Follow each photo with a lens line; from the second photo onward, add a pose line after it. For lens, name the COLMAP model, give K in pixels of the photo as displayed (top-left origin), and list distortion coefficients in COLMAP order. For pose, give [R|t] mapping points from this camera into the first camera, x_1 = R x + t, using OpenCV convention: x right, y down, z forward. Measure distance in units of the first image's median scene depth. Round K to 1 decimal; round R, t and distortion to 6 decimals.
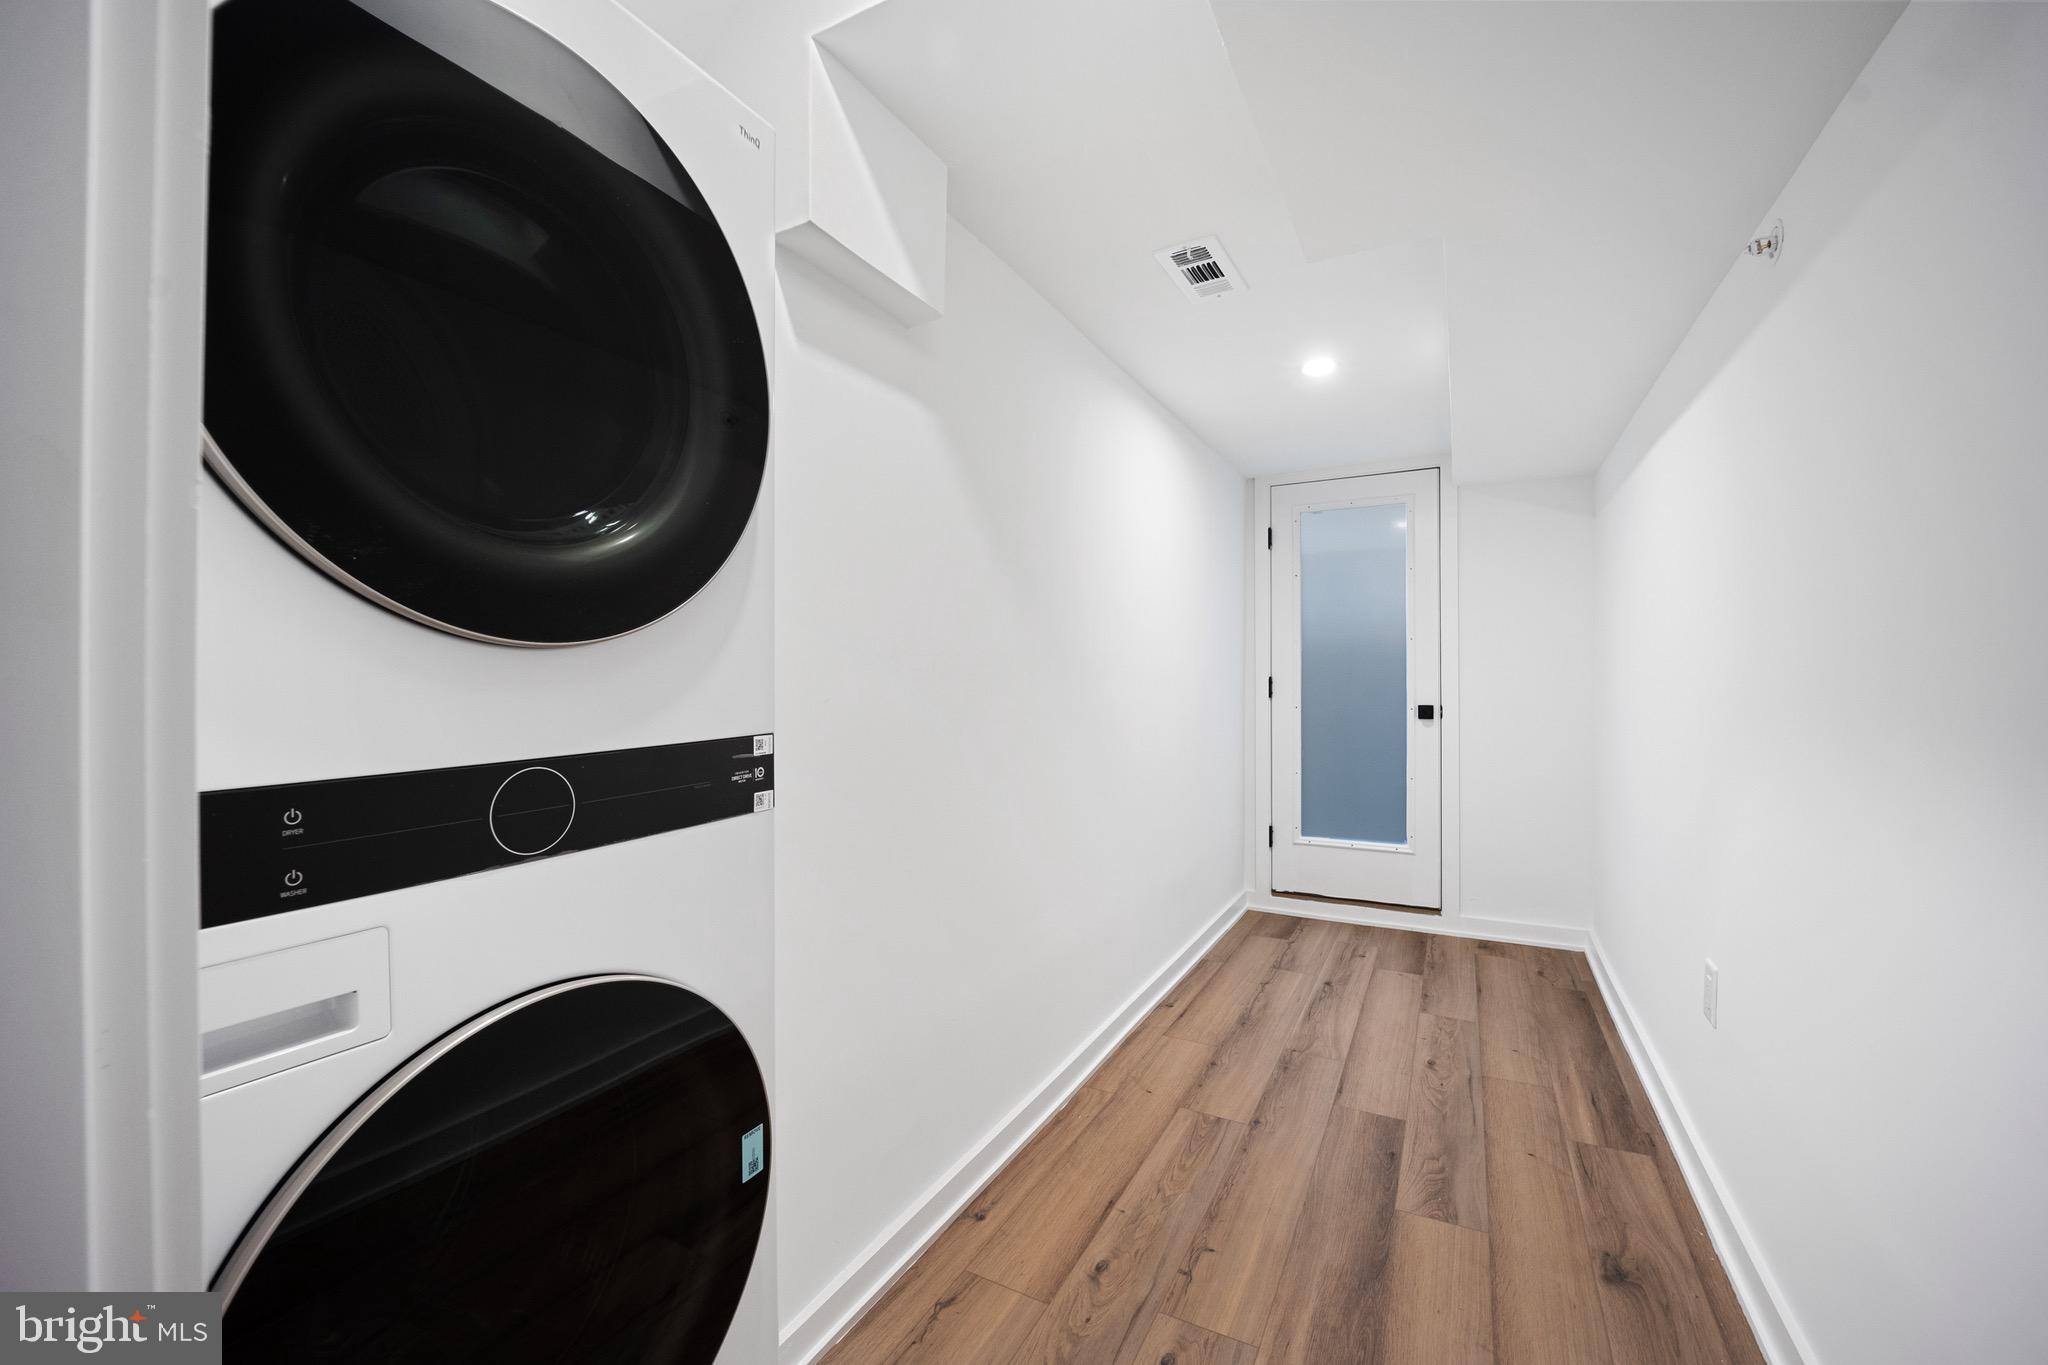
lens RADIAL K [[840.7, 0, 1032.7], [0, 840.7, 676.2], [0, 0, 1]] dist [-0.002399, -0.000423]
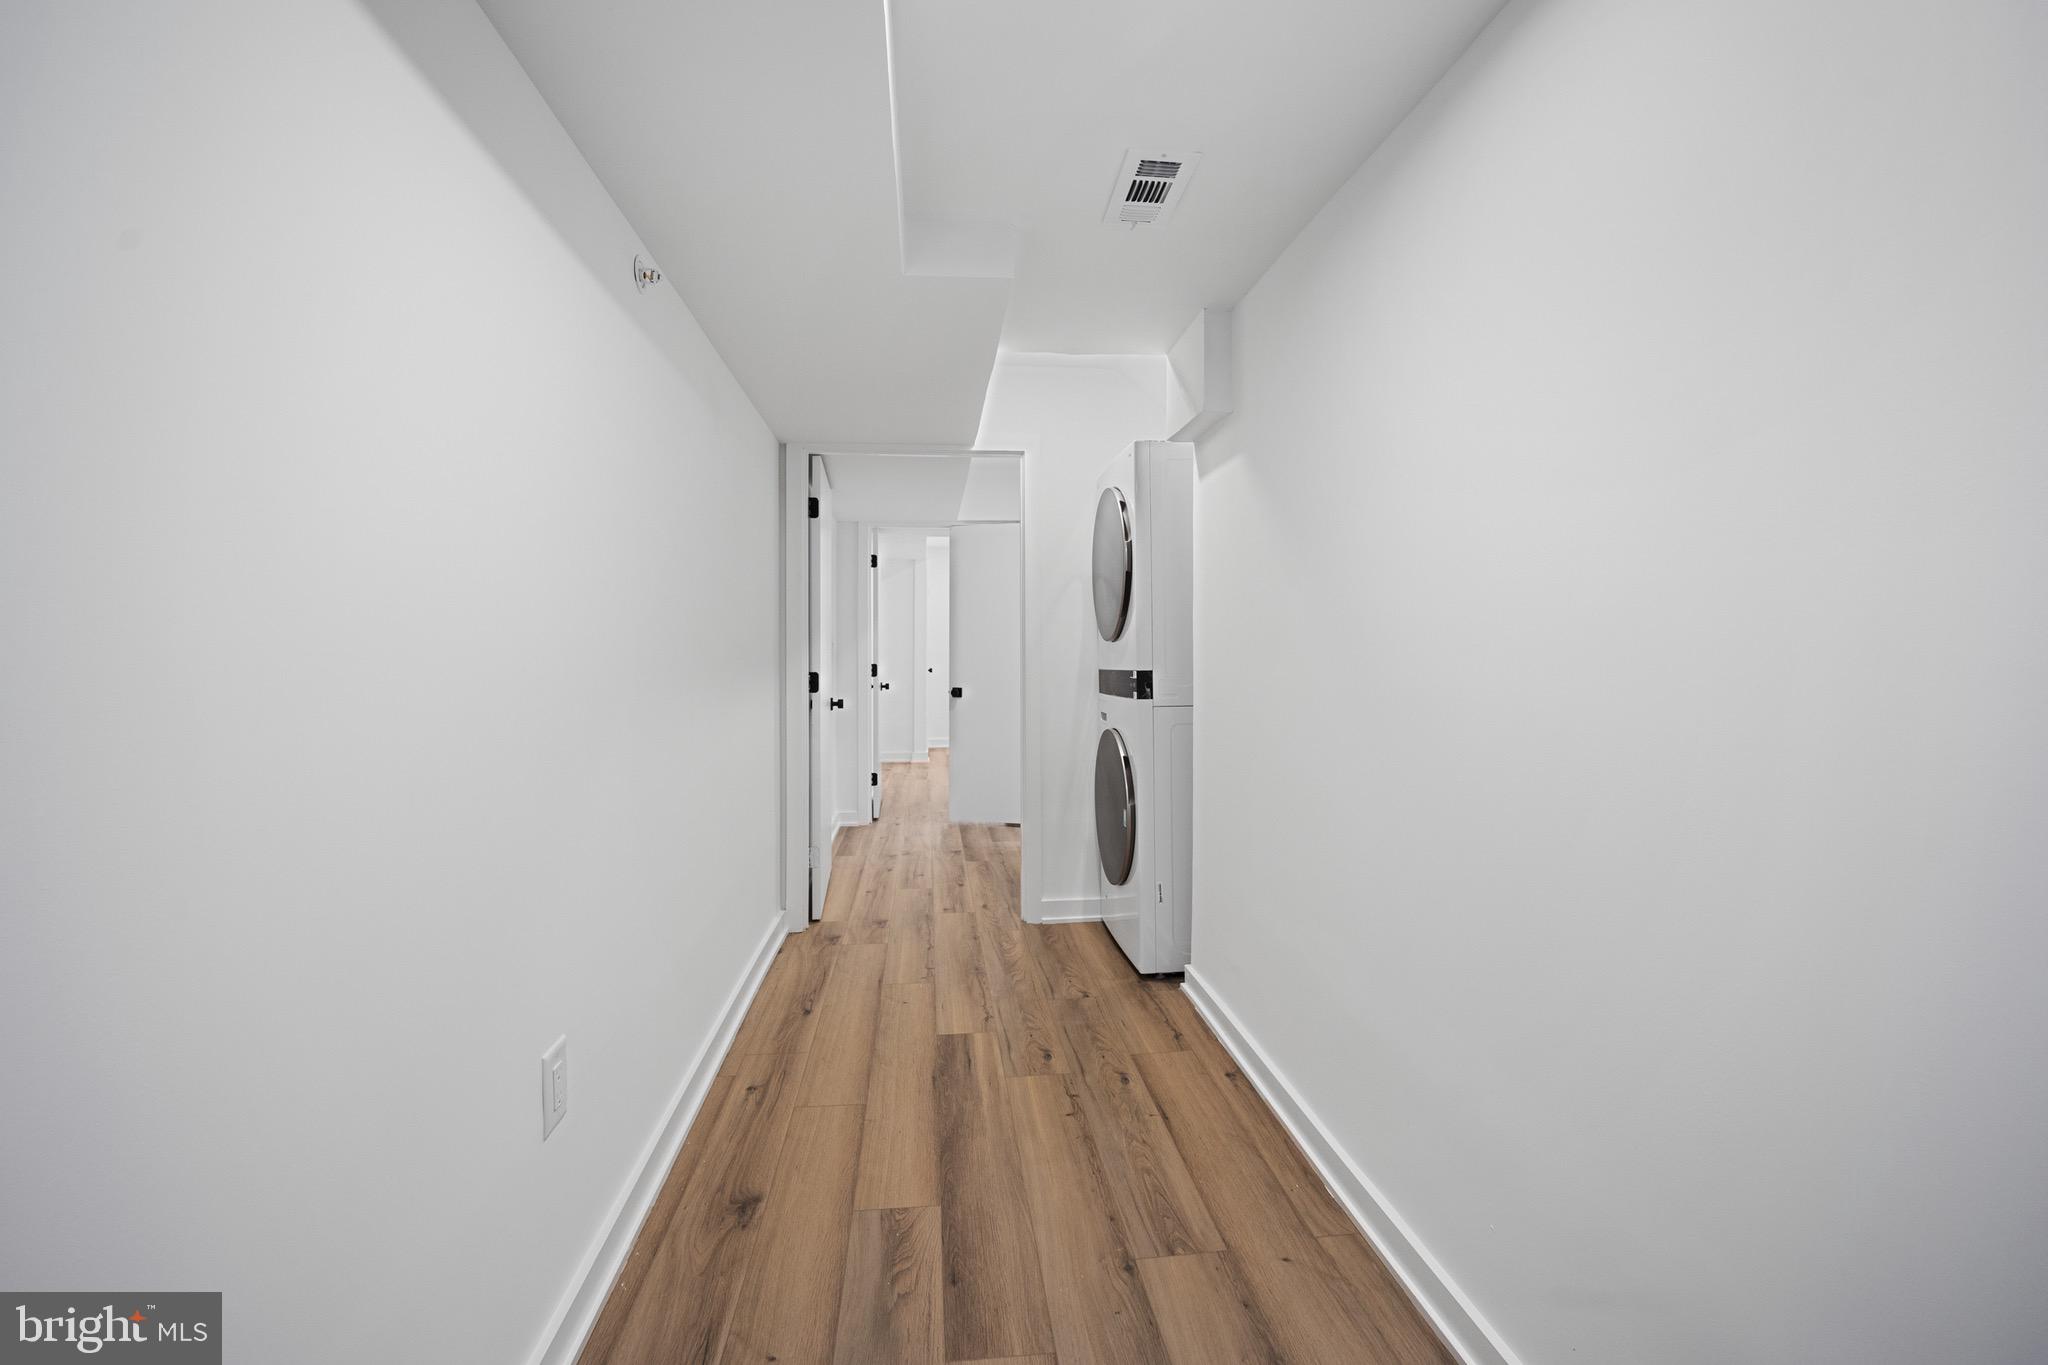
lens RADIAL K [[840.7, 0, 1026.8], [0, 840.7, 672.2], [0, 0, 1]] dist [-0.002399, -0.000423]
pose [[-0.829333, 0.007385, -0.558705, 0.895826], [-0.008238, 0.999642, 0.025443, 0.004999], [0.558693, 0.025704, -0.828976, 1.865087]]
